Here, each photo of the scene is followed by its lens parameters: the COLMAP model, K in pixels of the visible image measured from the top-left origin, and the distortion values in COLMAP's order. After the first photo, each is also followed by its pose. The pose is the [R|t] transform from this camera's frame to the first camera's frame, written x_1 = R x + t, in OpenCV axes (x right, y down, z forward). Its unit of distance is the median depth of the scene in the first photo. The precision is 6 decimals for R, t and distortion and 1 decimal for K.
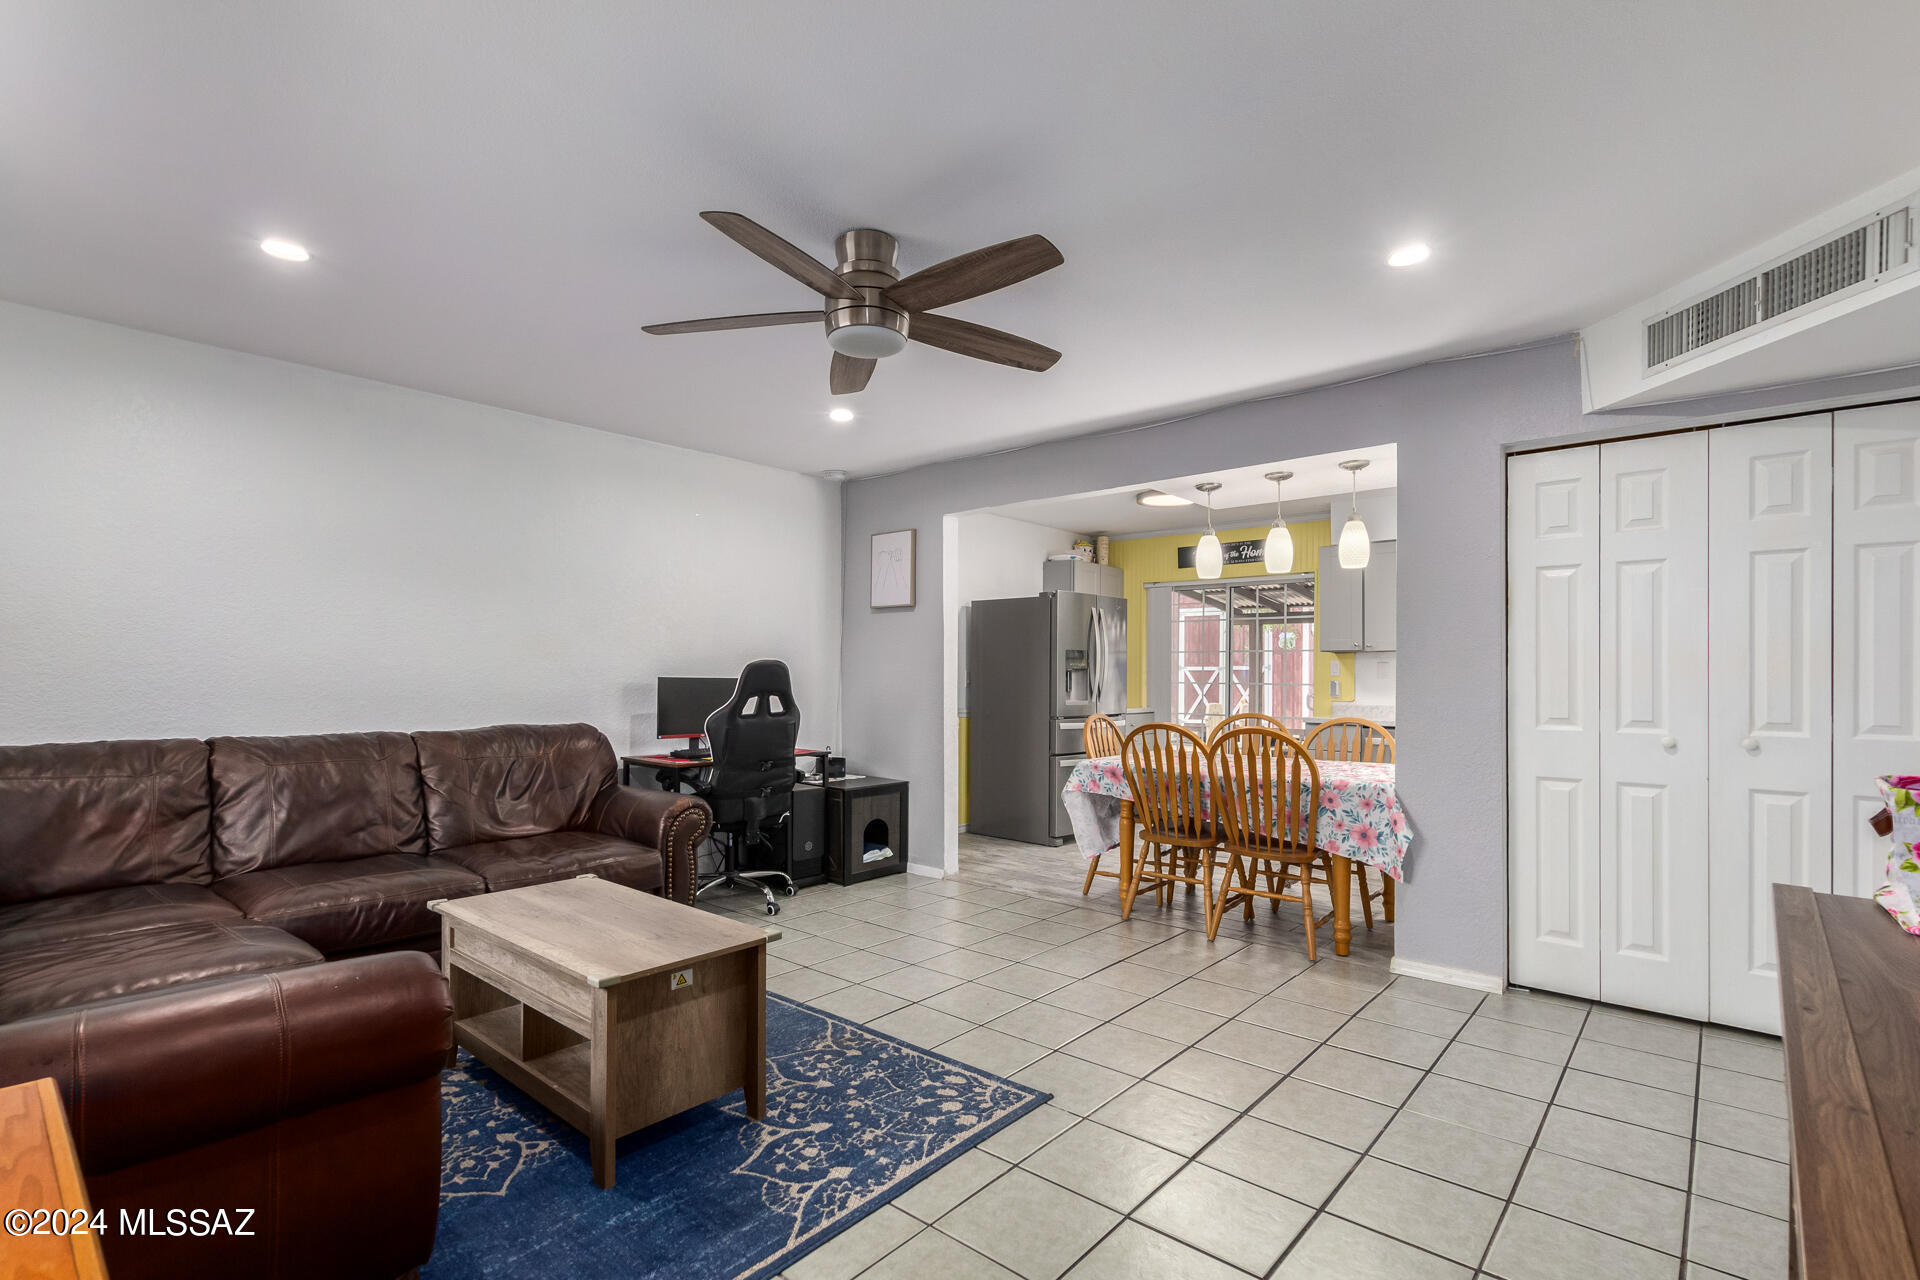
lens RADIAL K [[891.6, 0, 960.6], [0, 891.6, 671.1], [0, 0, 1]] dist [0.001295, -0.000143]
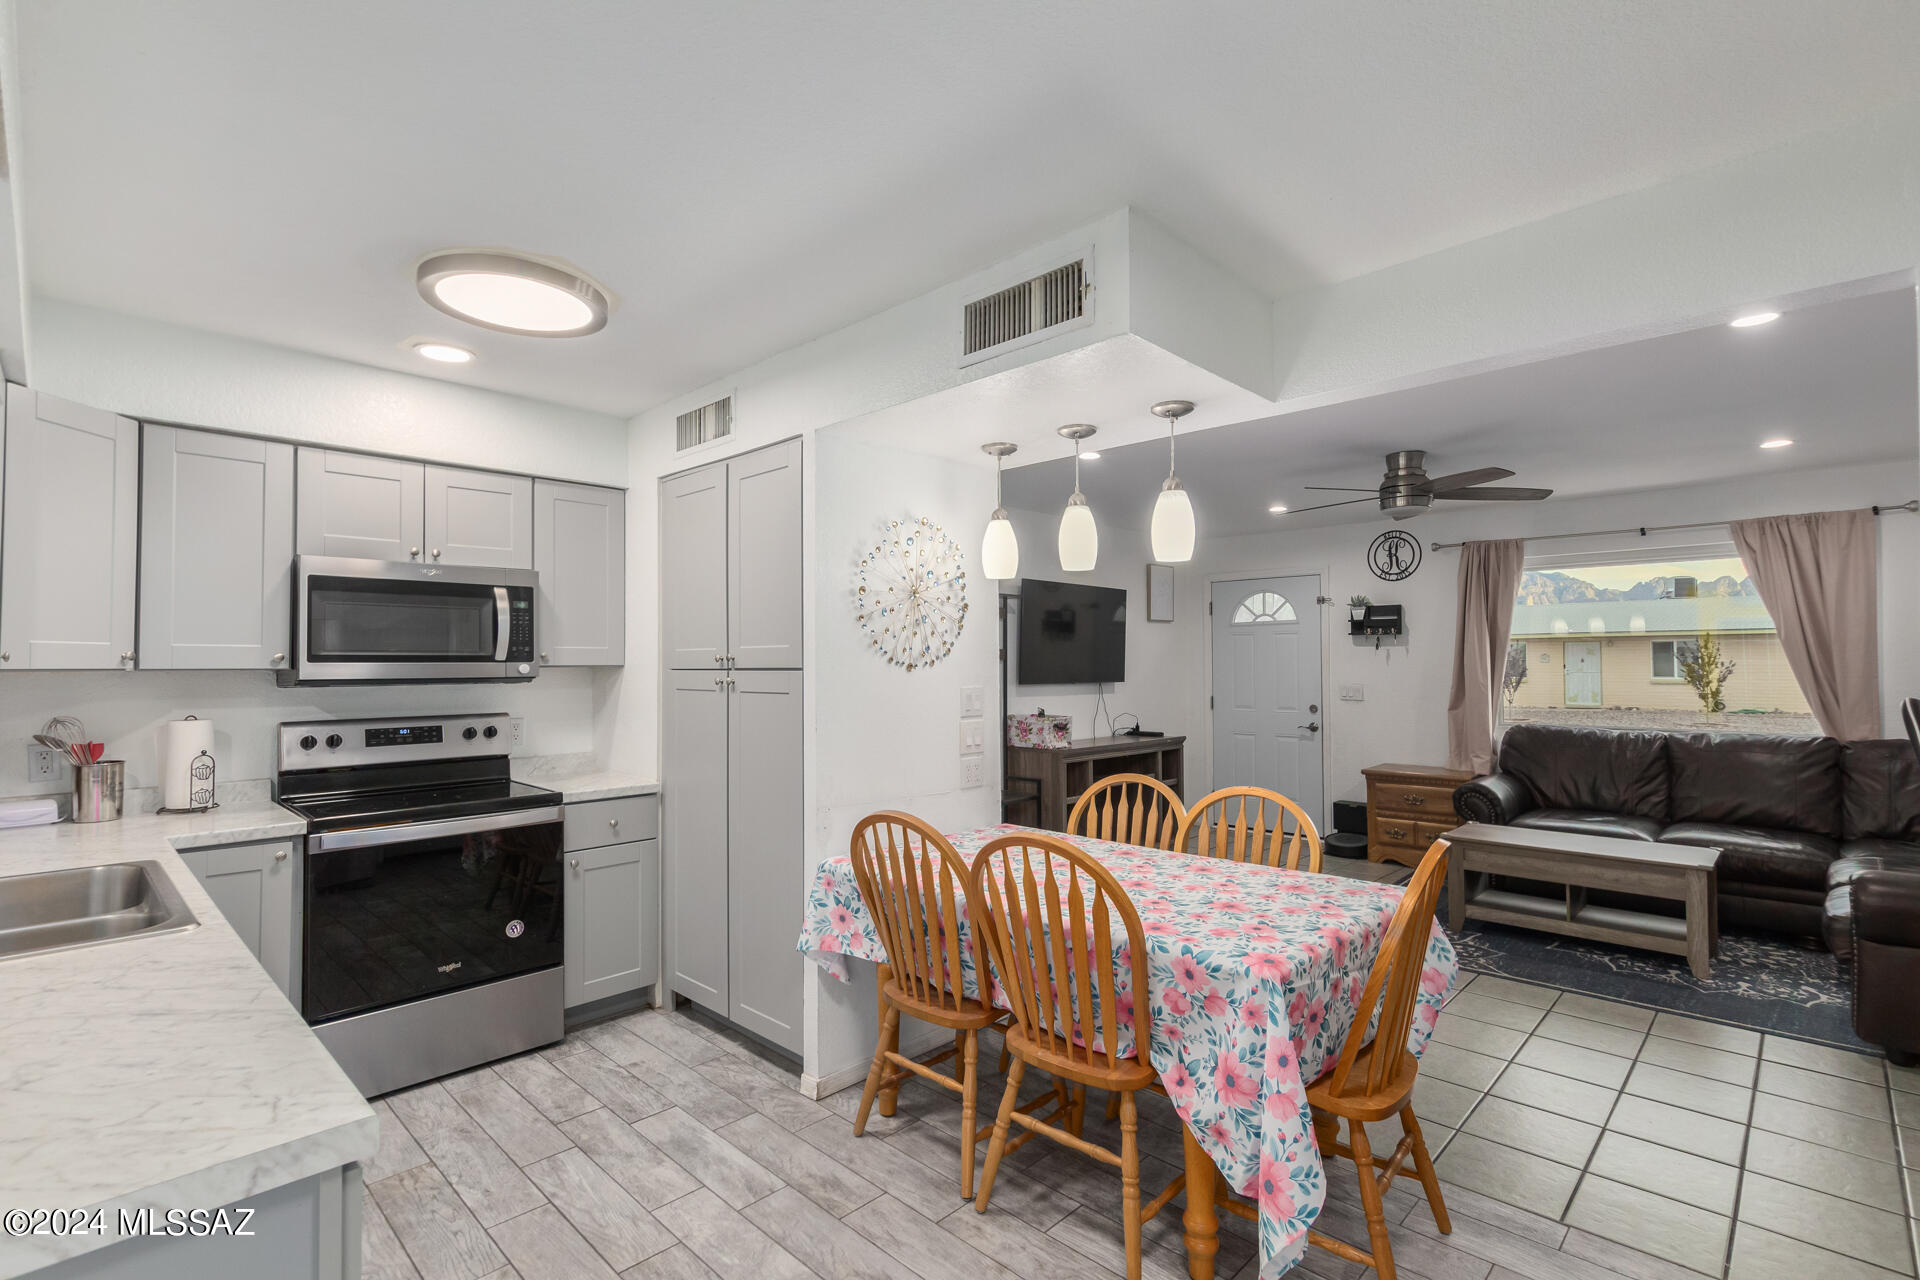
lens RADIAL K [[880.8, 0, 961.2], [0, 880.8, 644.5], [0, 0, 1]] dist [0.001453, 0.000102]
pose [[-0.998378, 0.001077, 0.056921, 0.671929], [-0.000578, 0.999578, -0.029053, -0.055030], [-0.056928, -0.029039, -0.997956, 2.770517]]
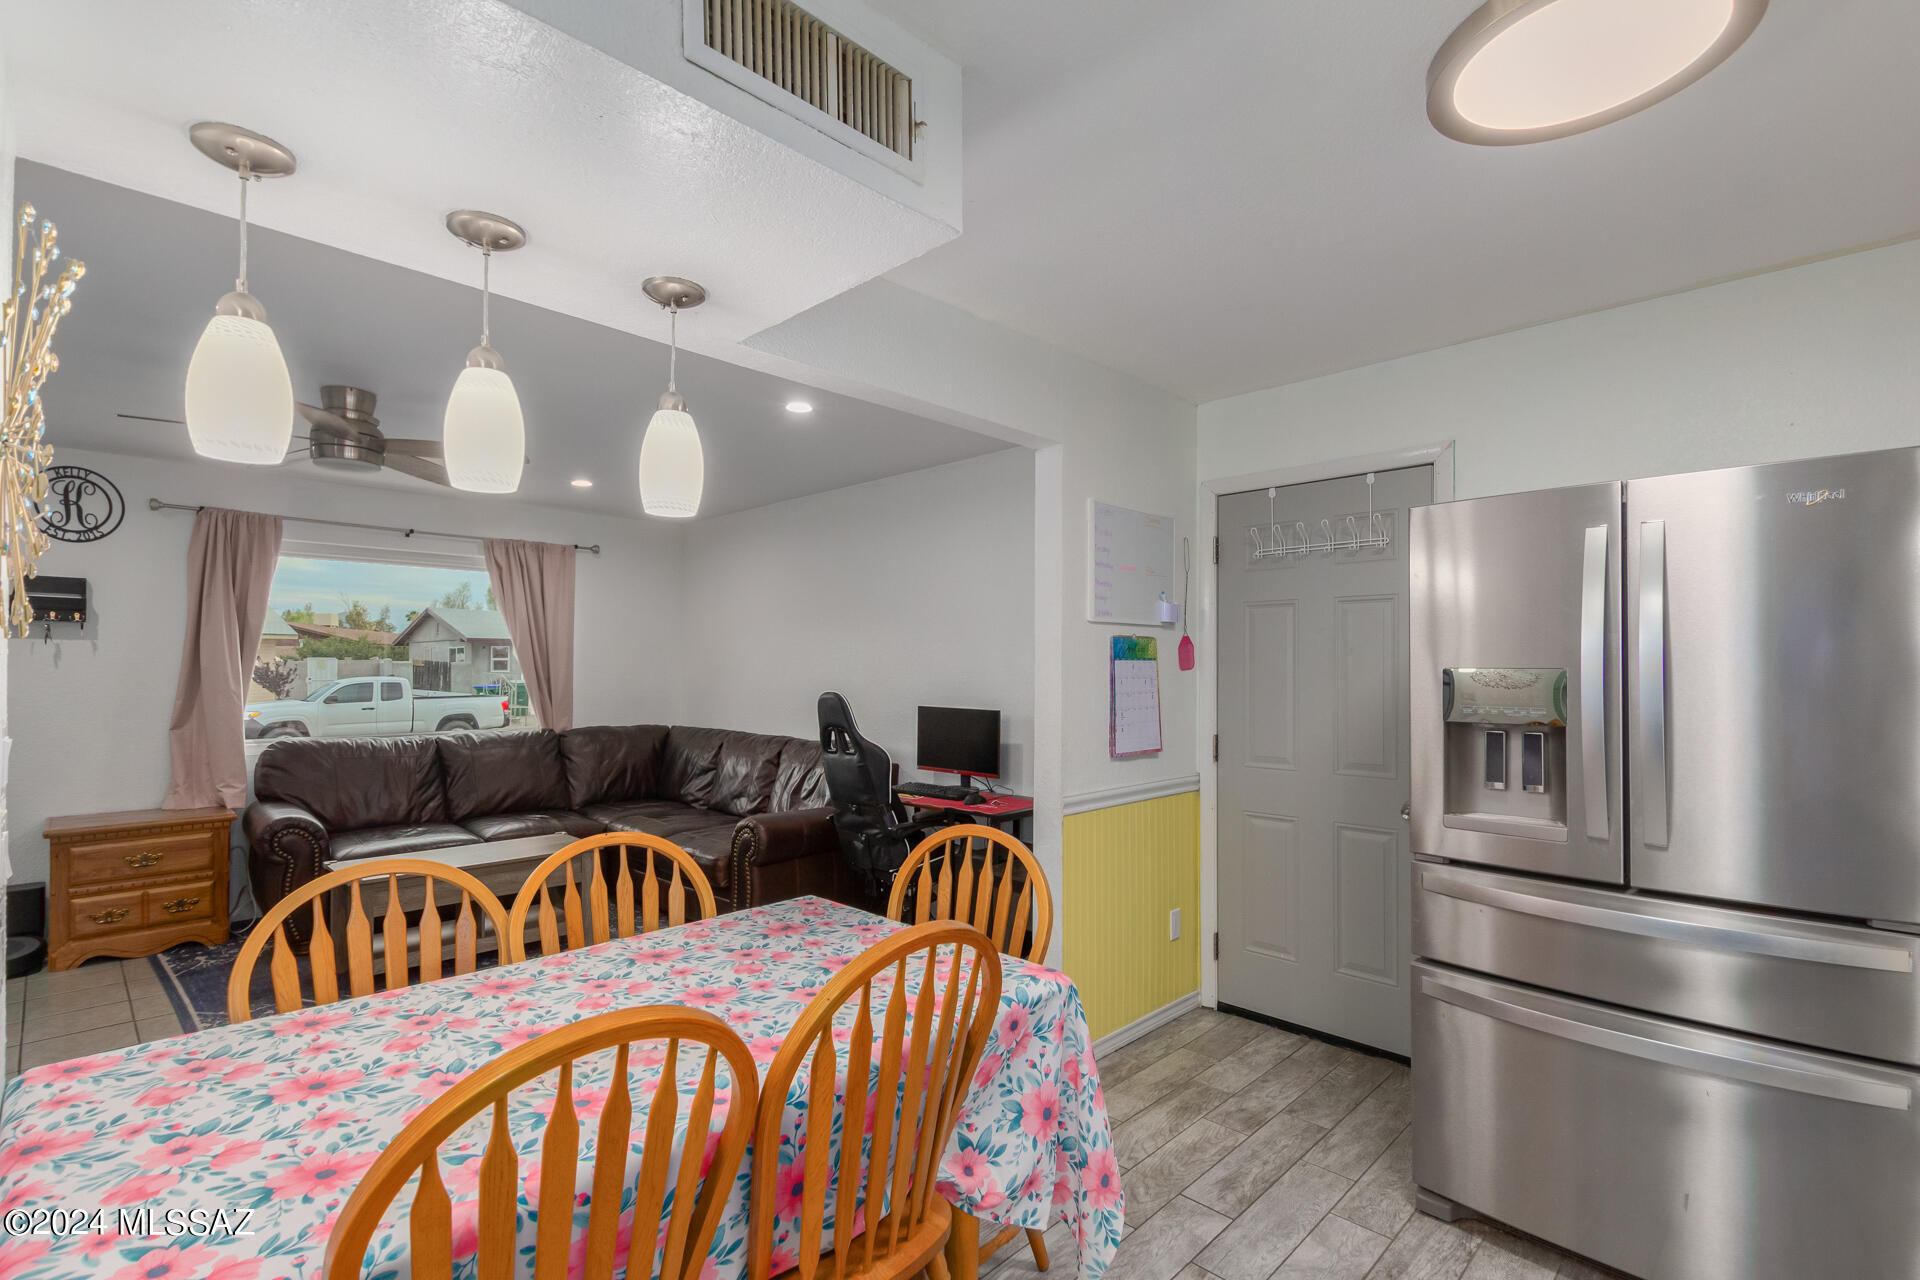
lens RADIAL K [[893.7, 0, 956.1], [0, 893.7, 652.8], [0, 0, 1]] dist [-0.002222, -0.001147]
pose [[-0.056512, -0.021774, -0.998164, 1.182096], [0.002487, 0.999756, -0.021950, -0.056880], [0.998399, -0.003723, -0.056444, 1.970195]]
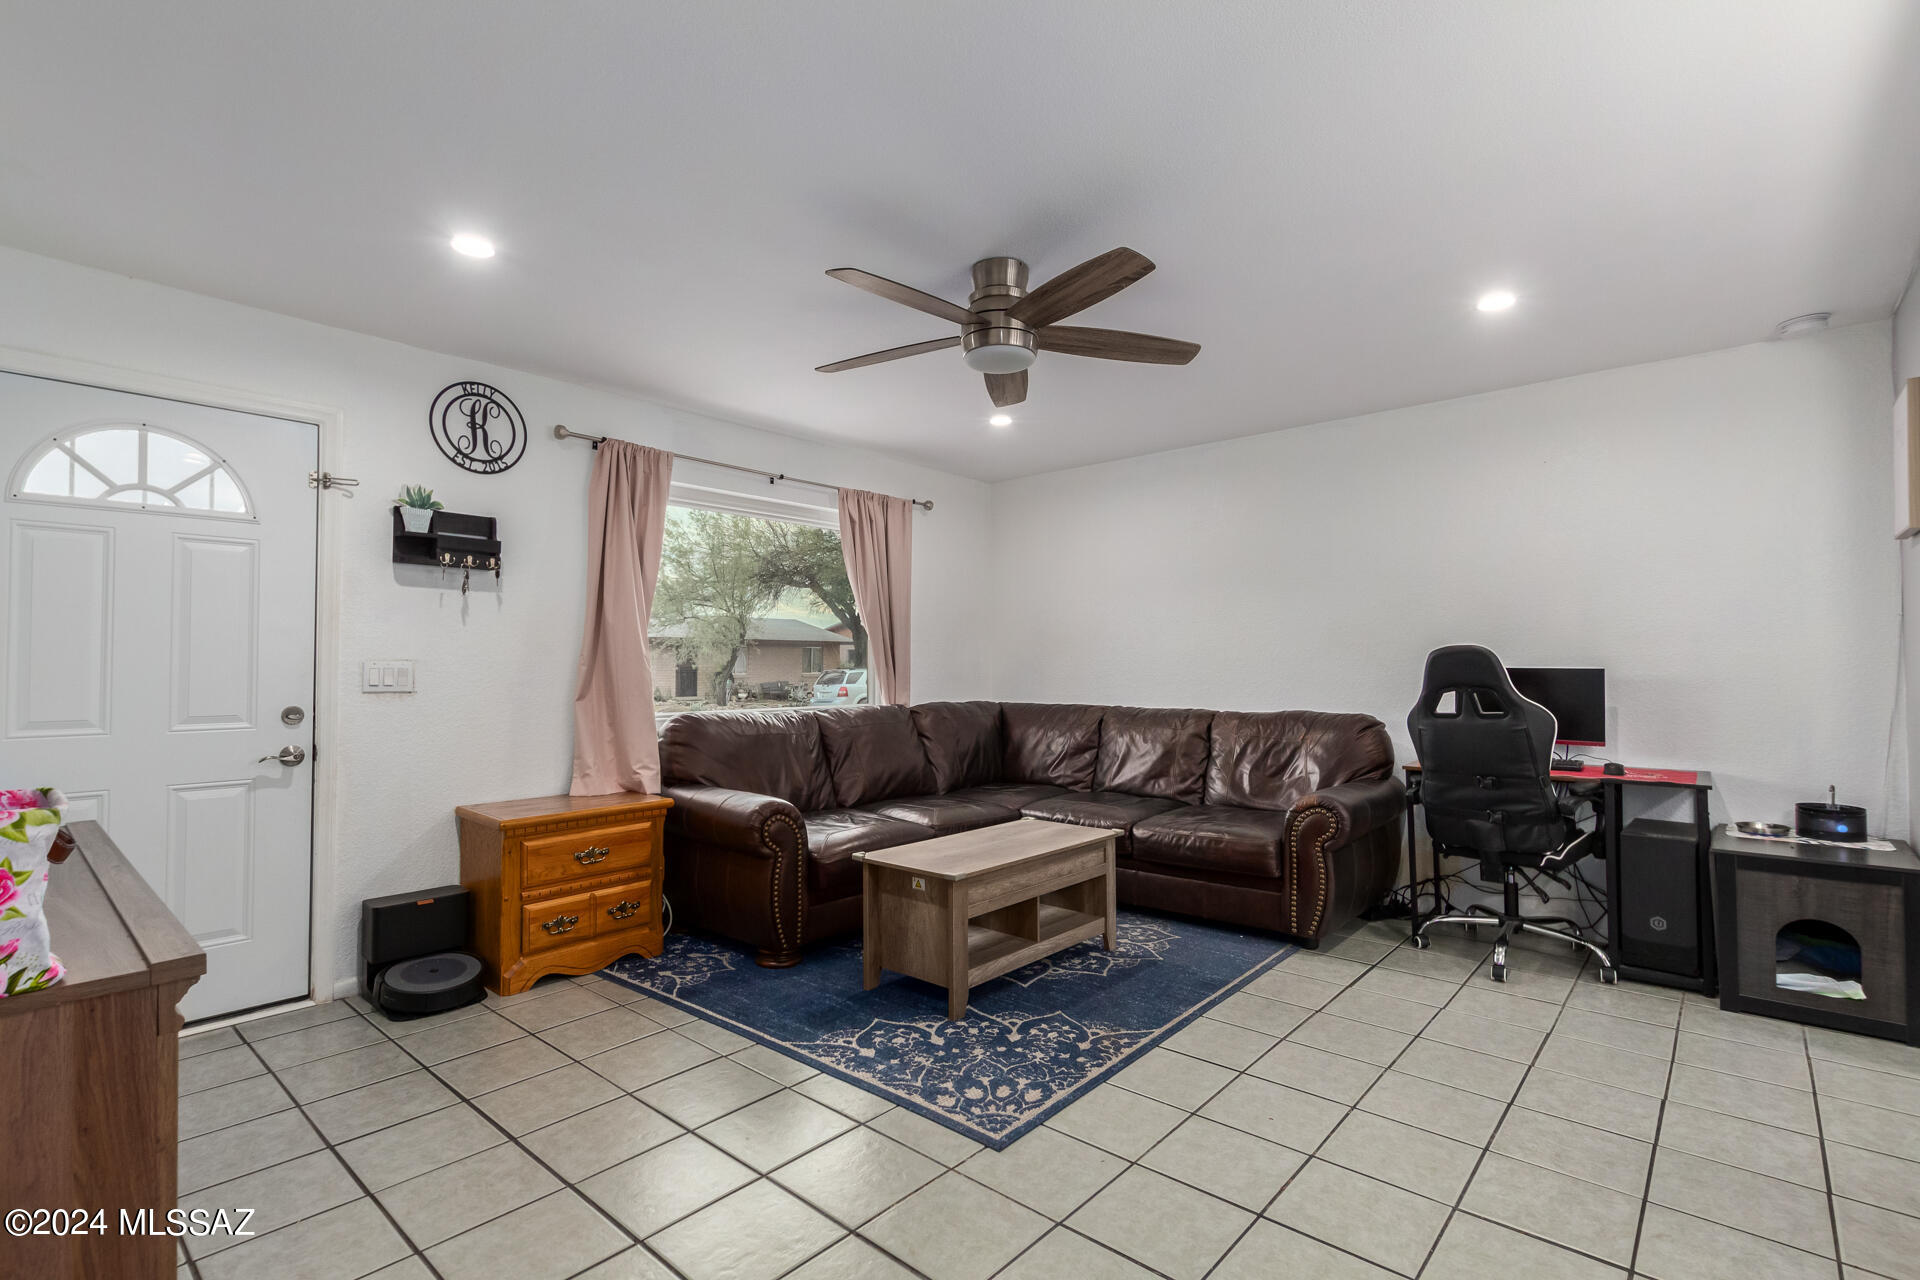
lens RADIAL K [[880.8, 0, 961.2], [0, 880.8, 644.5], [0, 0, 1]] dist [0.001453, 0.000102]
pose [[-0.012049, -0.029086, -0.999504, 0.959236], [0.009132, 0.999532, -0.029197, 0.008696], [0.999886, -0.009479, -0.011778, 0.960431]]
